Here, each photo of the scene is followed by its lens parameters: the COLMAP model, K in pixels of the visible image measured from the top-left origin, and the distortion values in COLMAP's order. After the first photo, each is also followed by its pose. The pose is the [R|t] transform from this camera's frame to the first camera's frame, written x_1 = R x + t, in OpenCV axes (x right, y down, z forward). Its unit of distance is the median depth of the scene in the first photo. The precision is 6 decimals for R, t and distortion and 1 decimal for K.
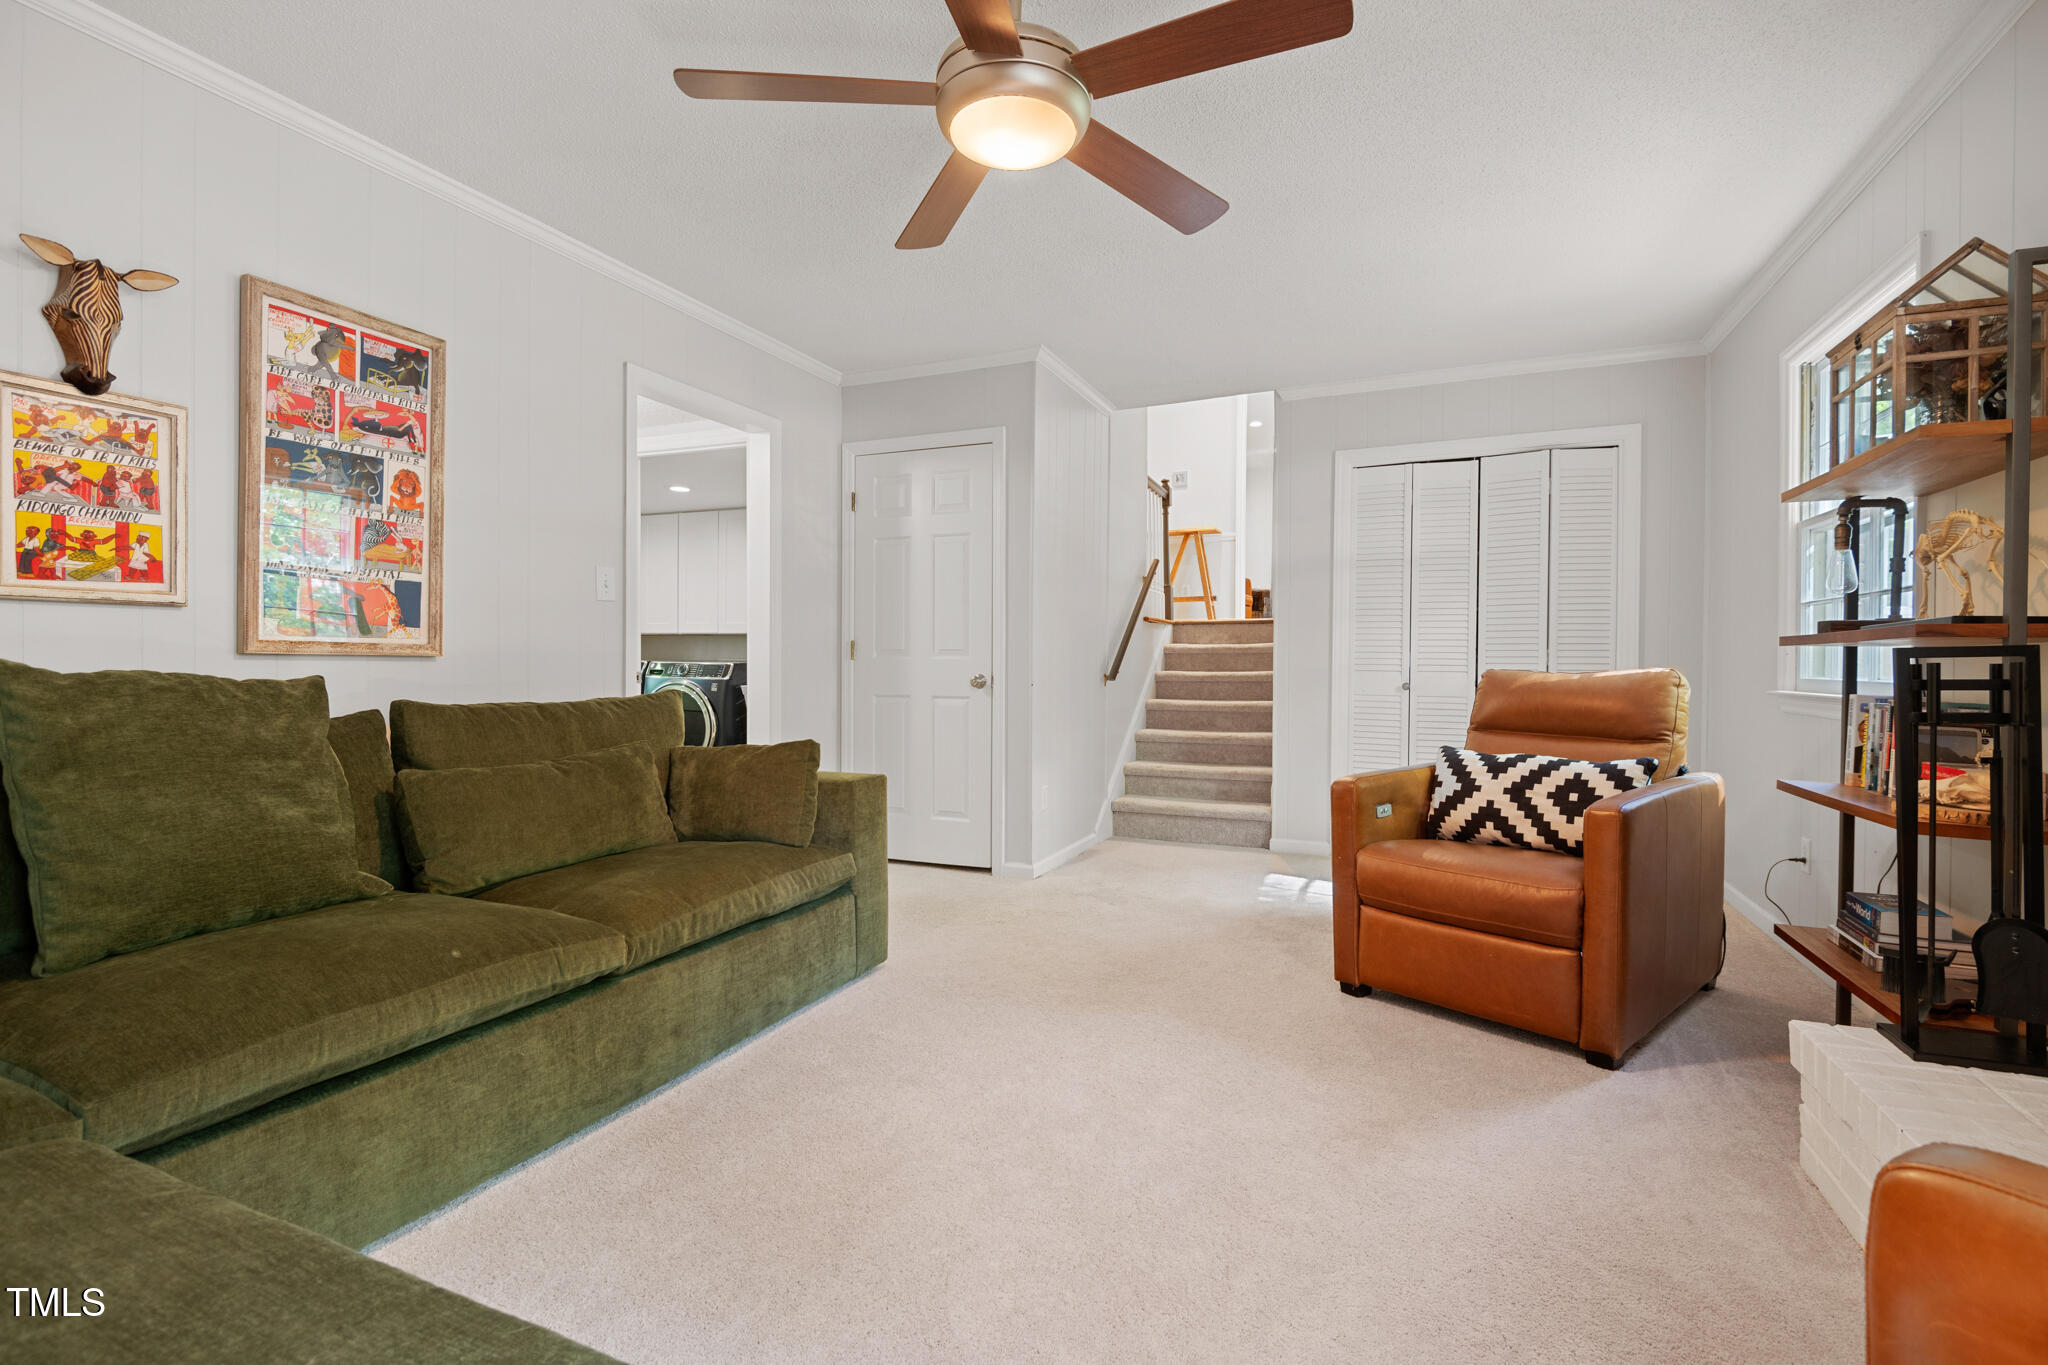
lens RADIAL K [[944.1, 0, 1024.1], [0, 944.1, 670.8], [0, 0, 1]] dist [0.002387, -0.003878]
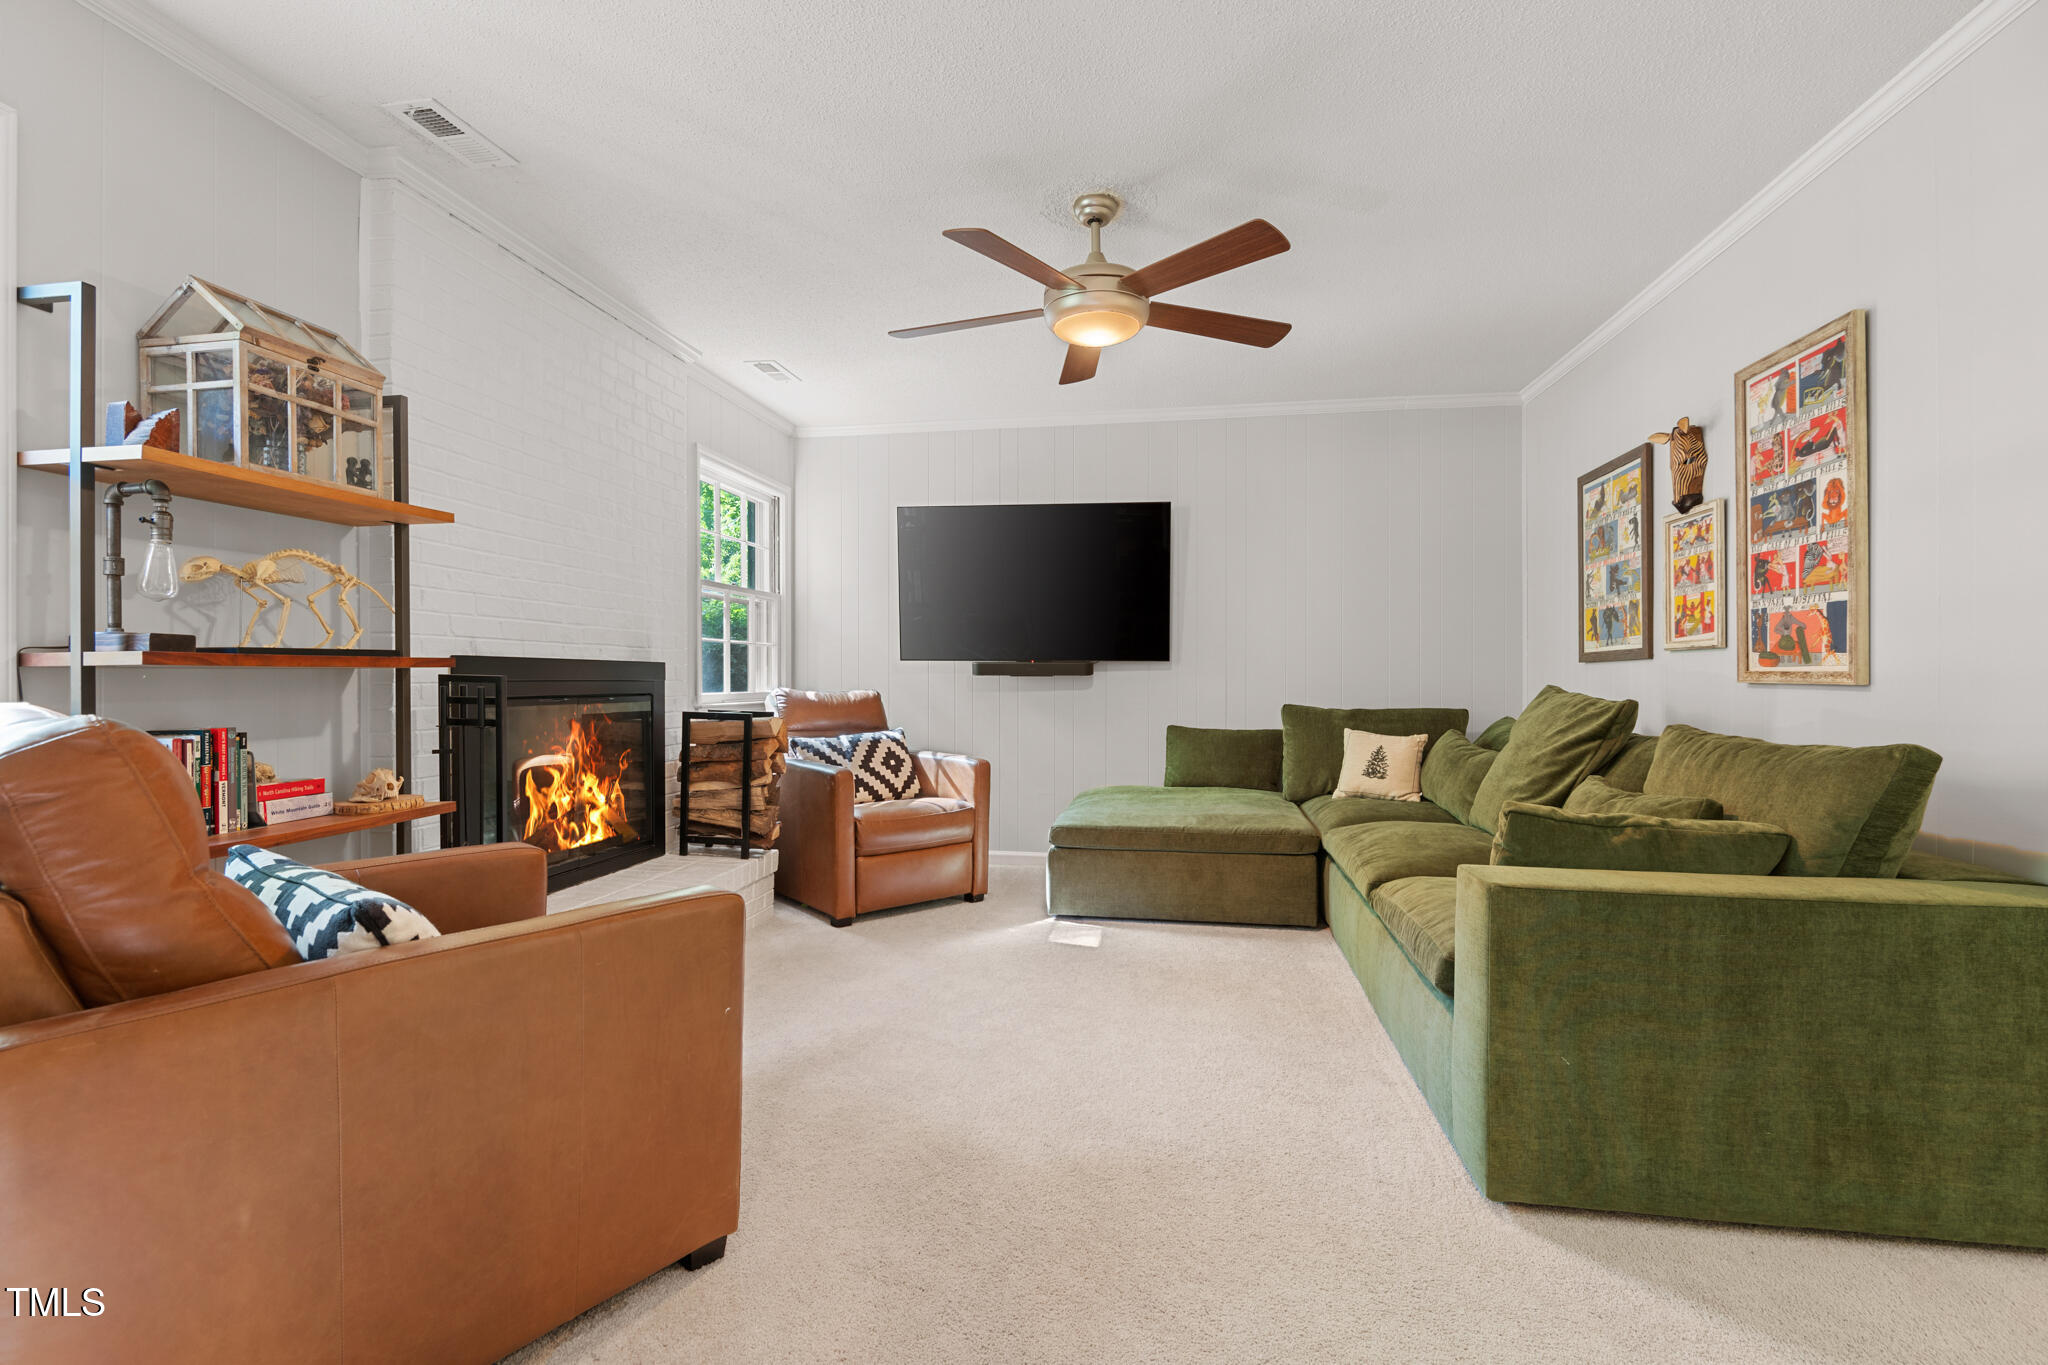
lens RADIAL K [[944.1, 0, 1017.4], [0, 944.1, 682.6], [0, 0, 1]] dist [0.002387, -0.003878]
pose [[-0.972827, -0.002468, -0.231522, 0.324978], [-0.005397, 0.999913, 0.012020, -0.025104], [0.231472, 0.012943, -0.972755, 1.750704]]
